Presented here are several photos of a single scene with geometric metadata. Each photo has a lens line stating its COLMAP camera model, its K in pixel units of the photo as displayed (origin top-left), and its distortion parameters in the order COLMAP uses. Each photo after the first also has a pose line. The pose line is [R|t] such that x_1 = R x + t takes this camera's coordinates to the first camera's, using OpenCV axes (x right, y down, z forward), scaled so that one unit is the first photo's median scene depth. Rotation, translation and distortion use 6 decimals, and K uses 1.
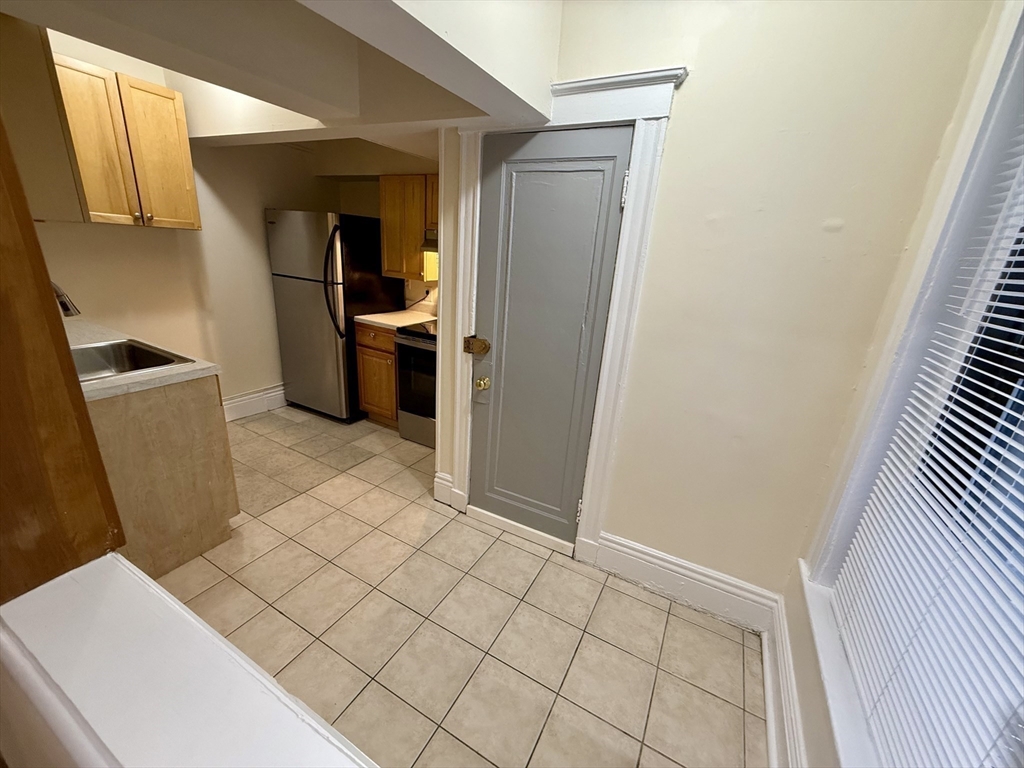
lens RADIAL K [[408.9, 0, 509.3], [0, 408.9, 384.8], [0, 0, 1]] dist [0.001092, 0.000170]
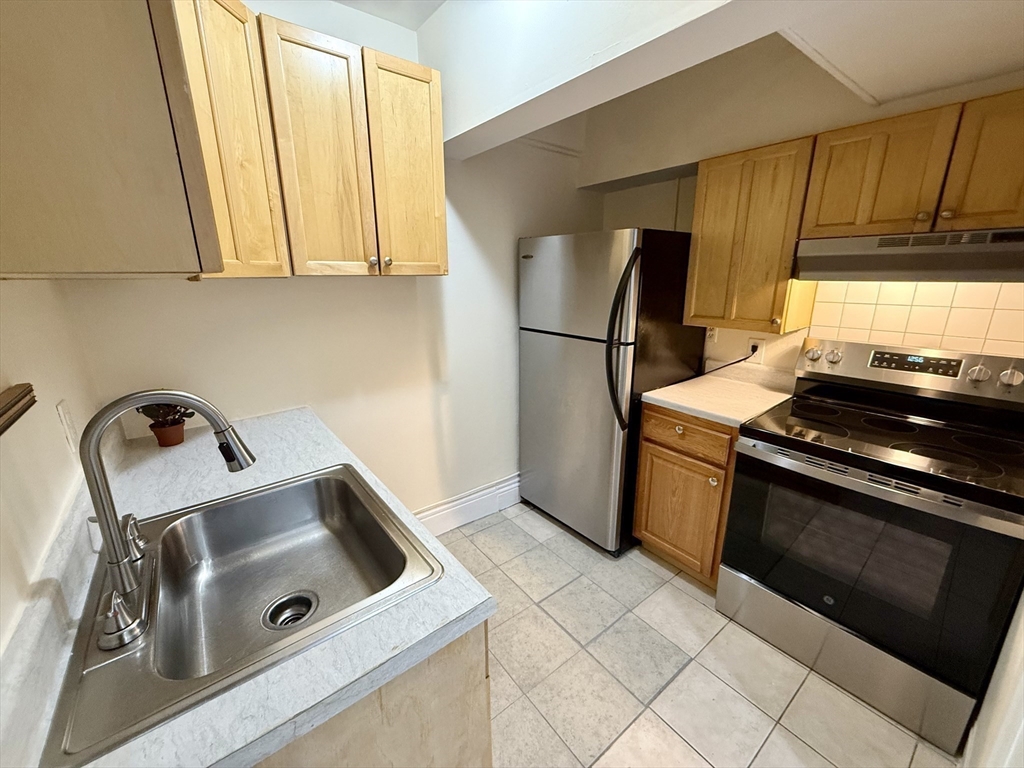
lens RADIAL K [[408.9, 0, 509.3], [0, 408.9, 384.8], [0, 0, 1]] dist [0.001092, 0.000170]
pose [[0.910424, 0.025417, -0.412894, -0.314110], [-0.054265, 0.996824, -0.058290, -0.136393], [0.410101, 0.075474, 0.908912, 0.368365]]
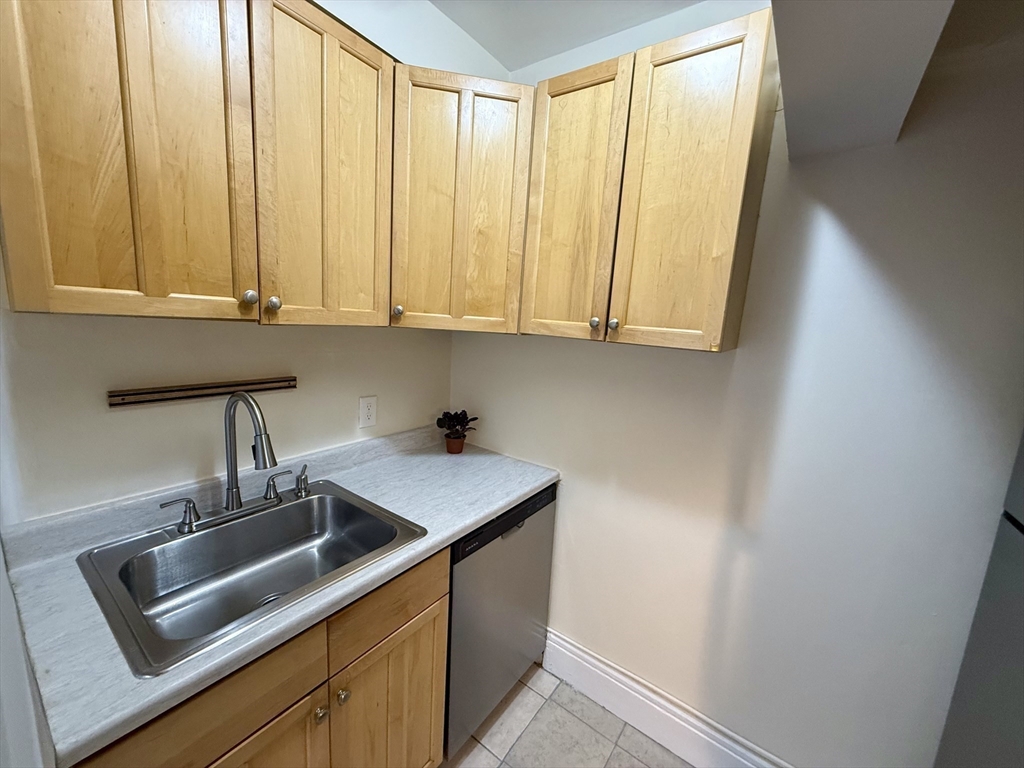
lens RADIAL K [[408.9, 0, 509.3], [0, 408.9, 384.8], [0, 0, 1]] dist [0.001092, 0.000170]
pose [[-0.137730, 0.076899, -0.987480, -0.282186], [-0.382794, 0.915382, 0.124675, -0.267498], [0.913509, 0.395173, -0.096639, 0.721453]]
